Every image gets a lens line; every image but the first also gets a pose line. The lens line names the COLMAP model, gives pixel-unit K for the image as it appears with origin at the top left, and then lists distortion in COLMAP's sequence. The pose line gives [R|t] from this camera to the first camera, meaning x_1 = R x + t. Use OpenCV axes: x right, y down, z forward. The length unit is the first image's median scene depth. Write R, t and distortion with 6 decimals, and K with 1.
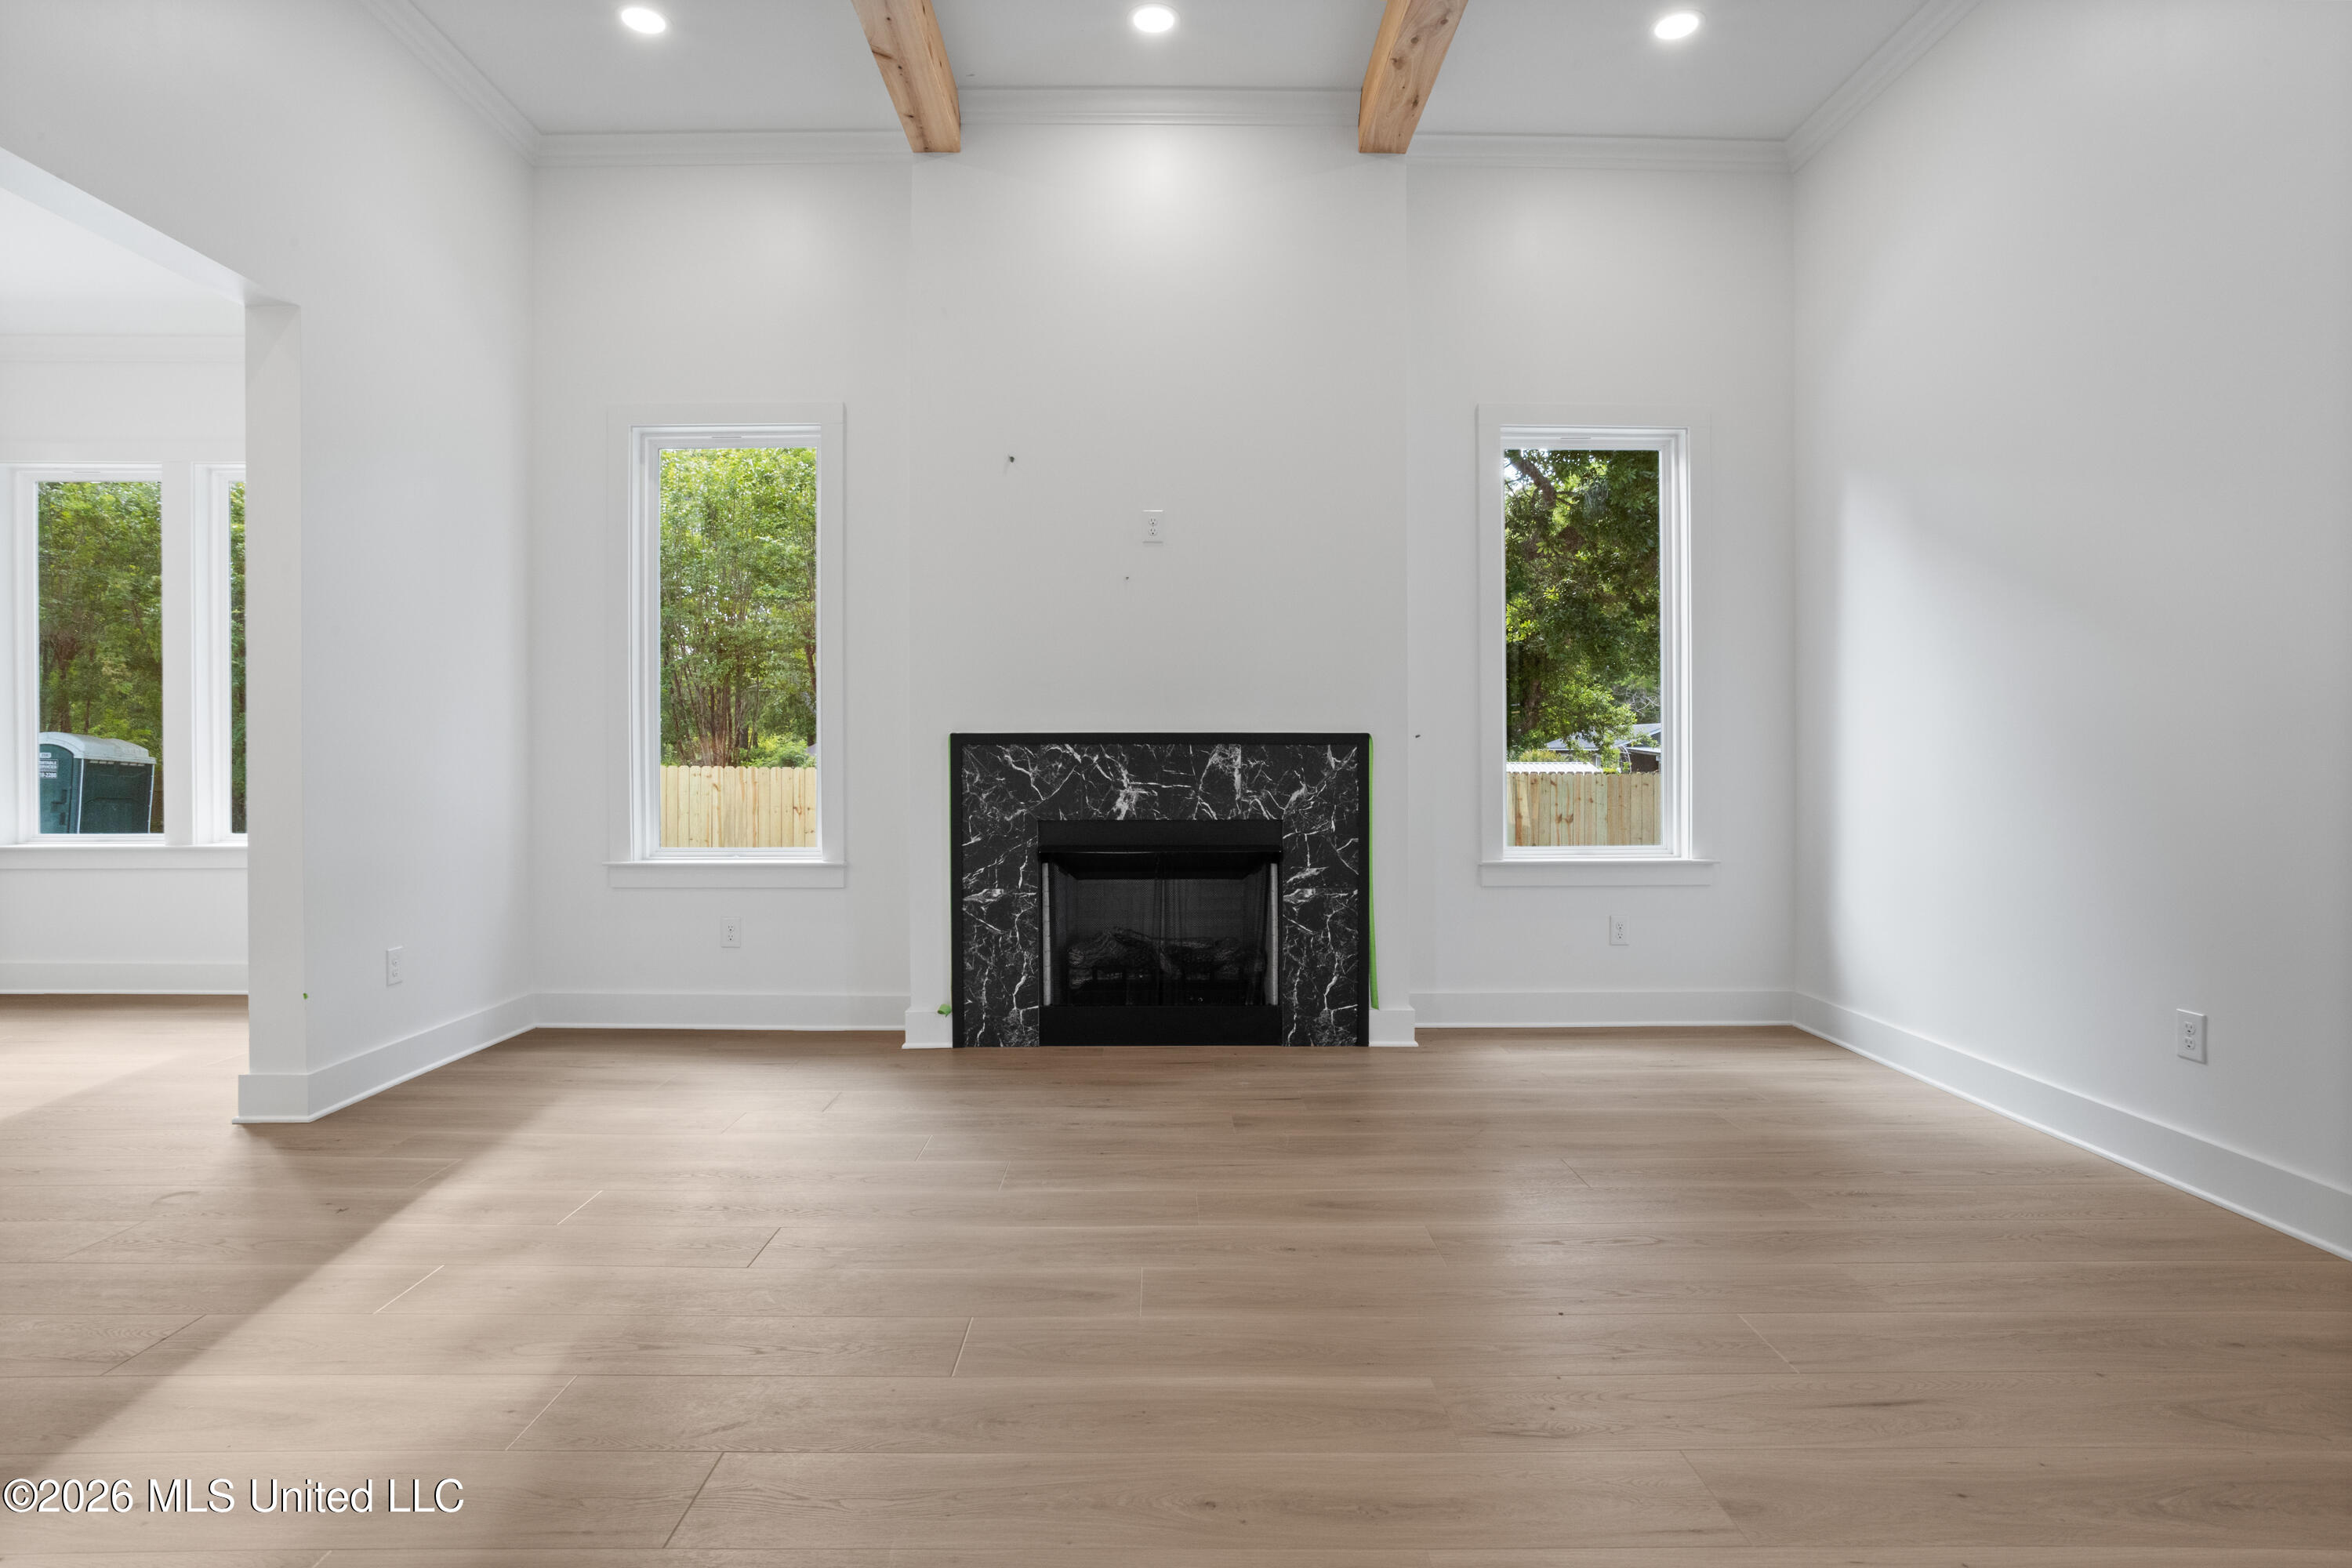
lens RADIAL K [[1177.8, 0, 1177.4], [0, 1177.8, 769.5], [0, 0, 1]] dist [-0.036348, 0.008096]
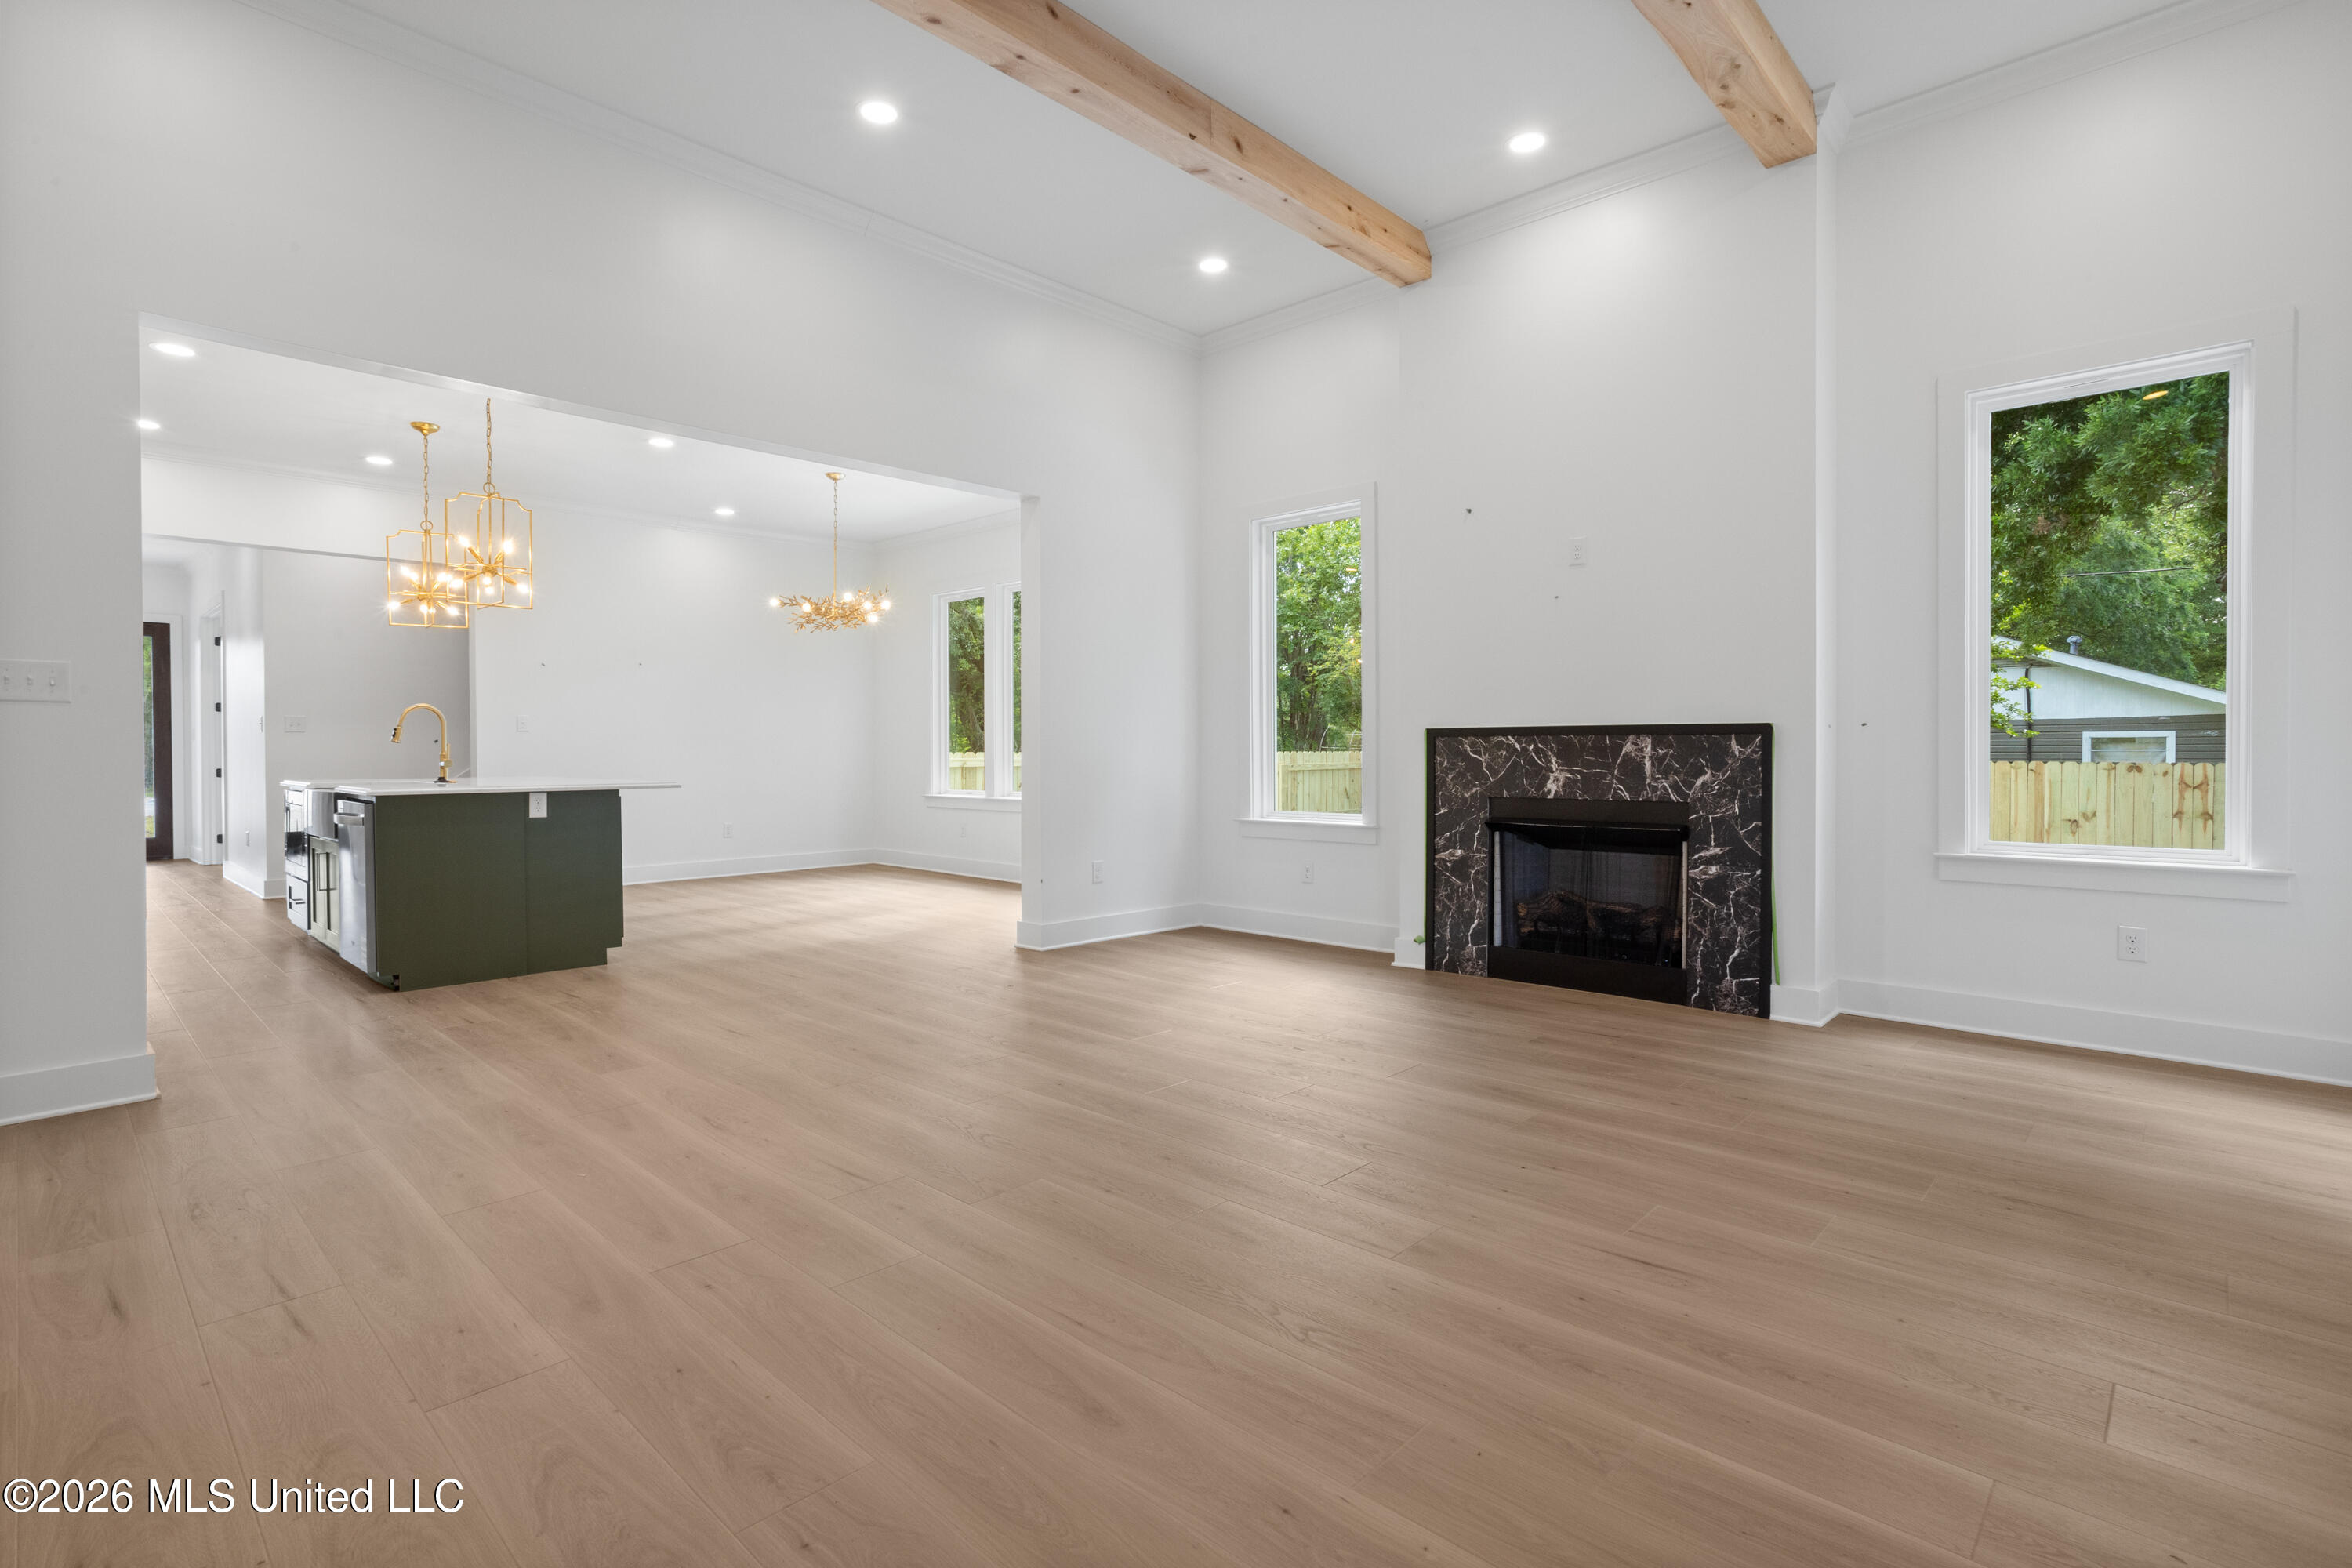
lens RADIAL K [[1134.2, 0, 1170.8], [0, 1134.2, 773.5], [0, 0, 1]] dist [-0.040548, 0.014567]
pose [[0.719711, 0.012902, -0.694154, 0.472871], [-0.003902, 0.999887, 0.014539, 0.002119], [0.694263, -0.007755, 0.719680, -0.098800]]
